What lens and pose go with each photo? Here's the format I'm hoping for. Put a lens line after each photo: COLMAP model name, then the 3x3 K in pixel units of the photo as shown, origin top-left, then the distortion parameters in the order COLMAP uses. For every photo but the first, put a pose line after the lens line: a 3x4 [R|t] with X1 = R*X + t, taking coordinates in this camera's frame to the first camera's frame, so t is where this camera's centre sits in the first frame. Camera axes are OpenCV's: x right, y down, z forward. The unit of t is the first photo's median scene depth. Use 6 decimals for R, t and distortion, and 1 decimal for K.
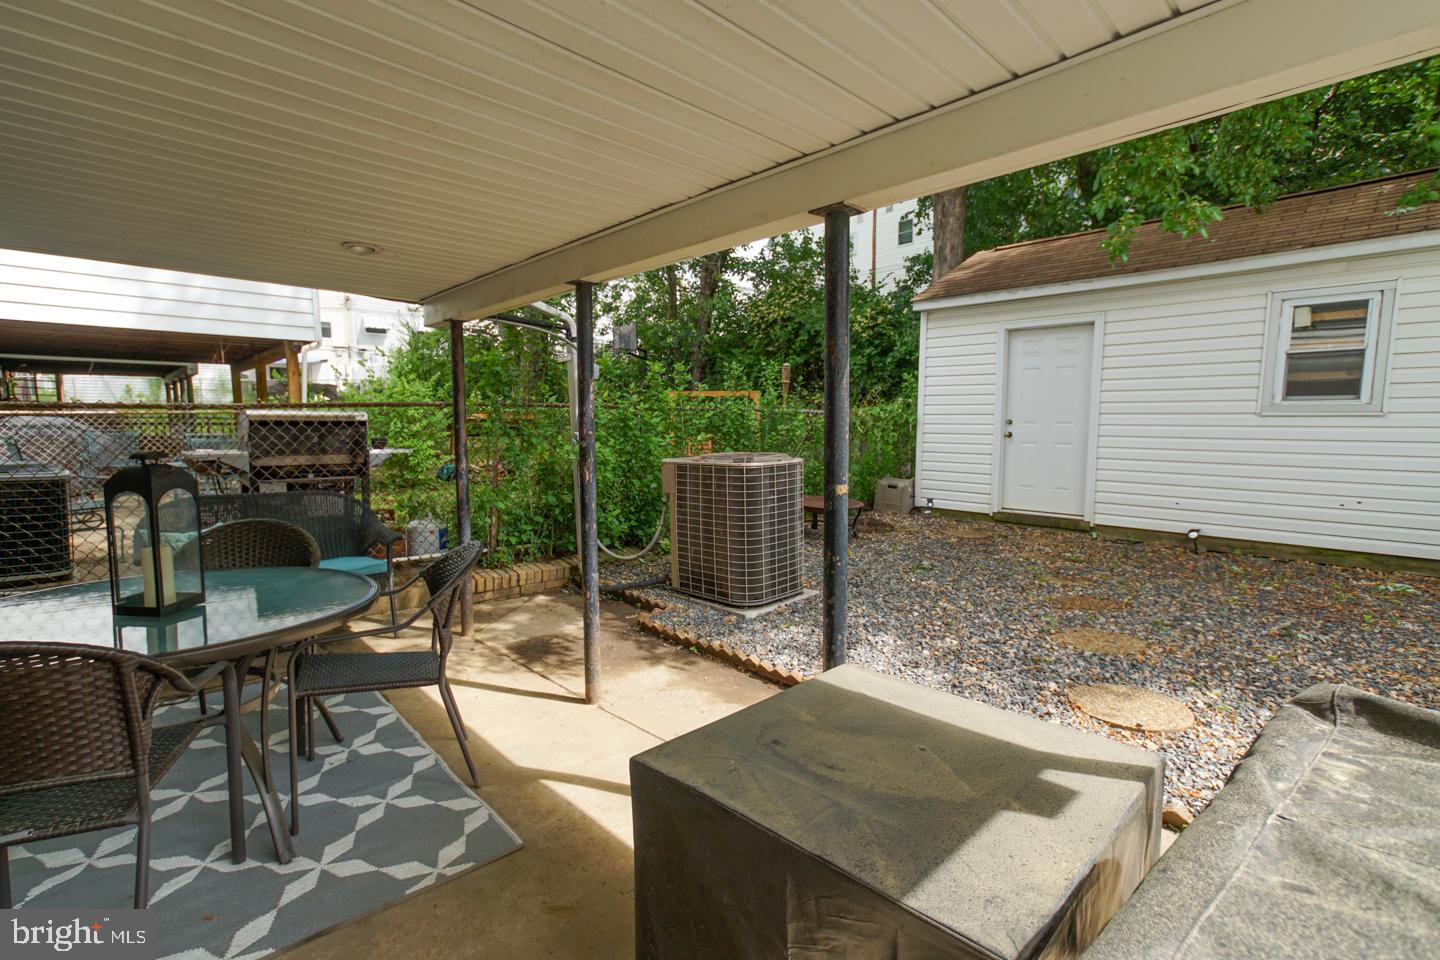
lens RADIAL K [[674.4, 0, 695.7], [0, 674.4, 483.4], [0, 0, 1]] dist [-0.020554, 0.025274]
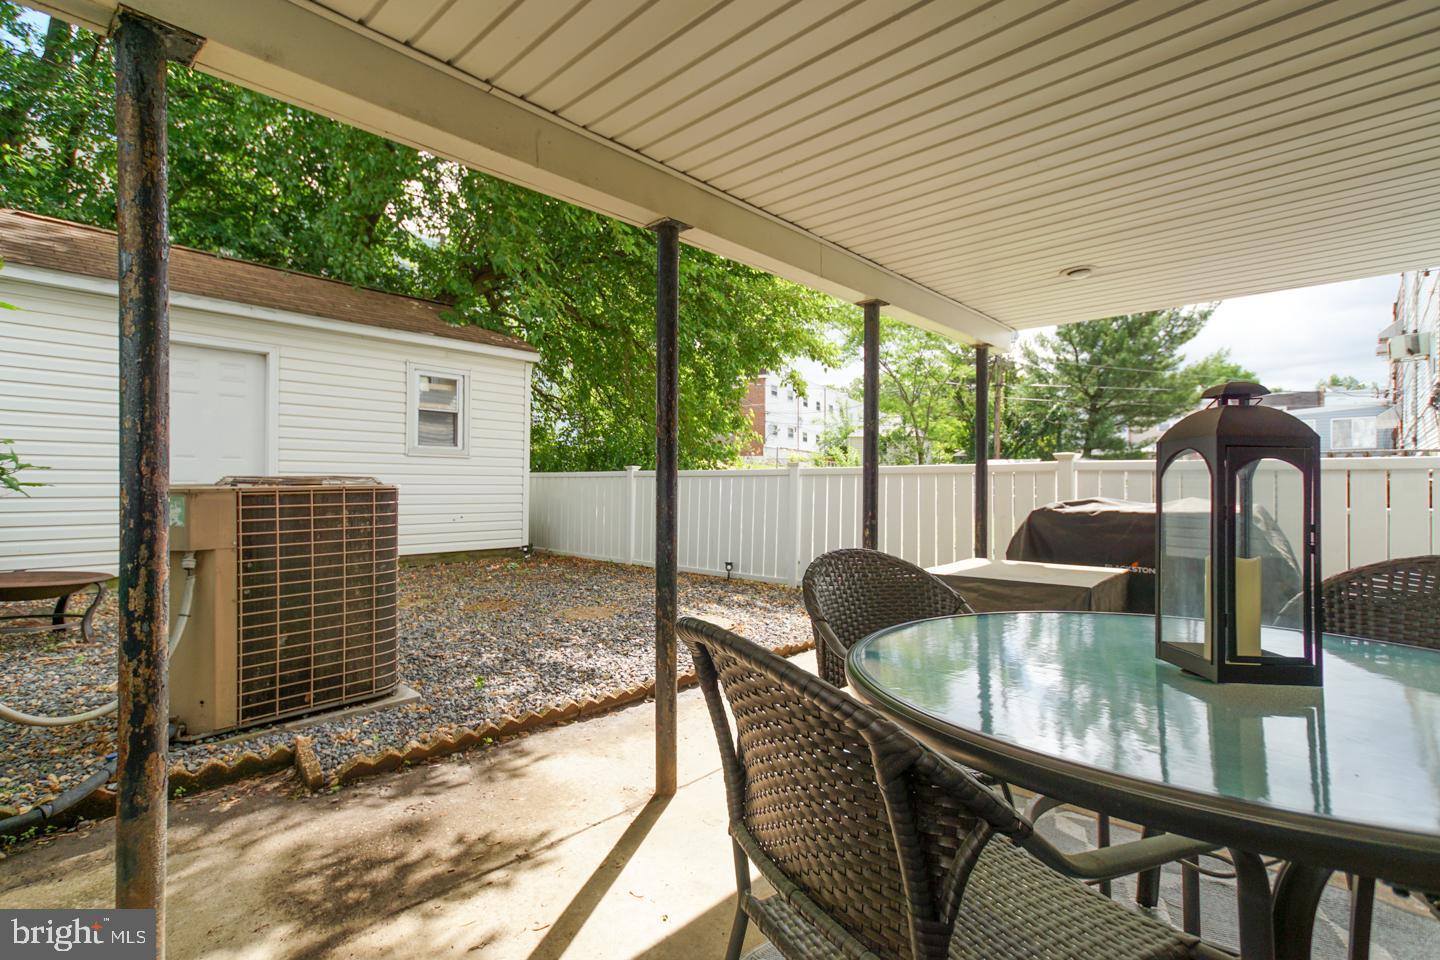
lens RADIAL K [[674.4, 0, 695.7], [0, 674.4, 483.4], [0, 0, 1]] dist [-0.020554, 0.025274]
pose [[-0.033150, -0.000786, 0.999450, -0.513706], [0.089712, 0.995961, 0.003758, -0.003785], [-0.995416, 0.089787, -0.032945, 0.564158]]
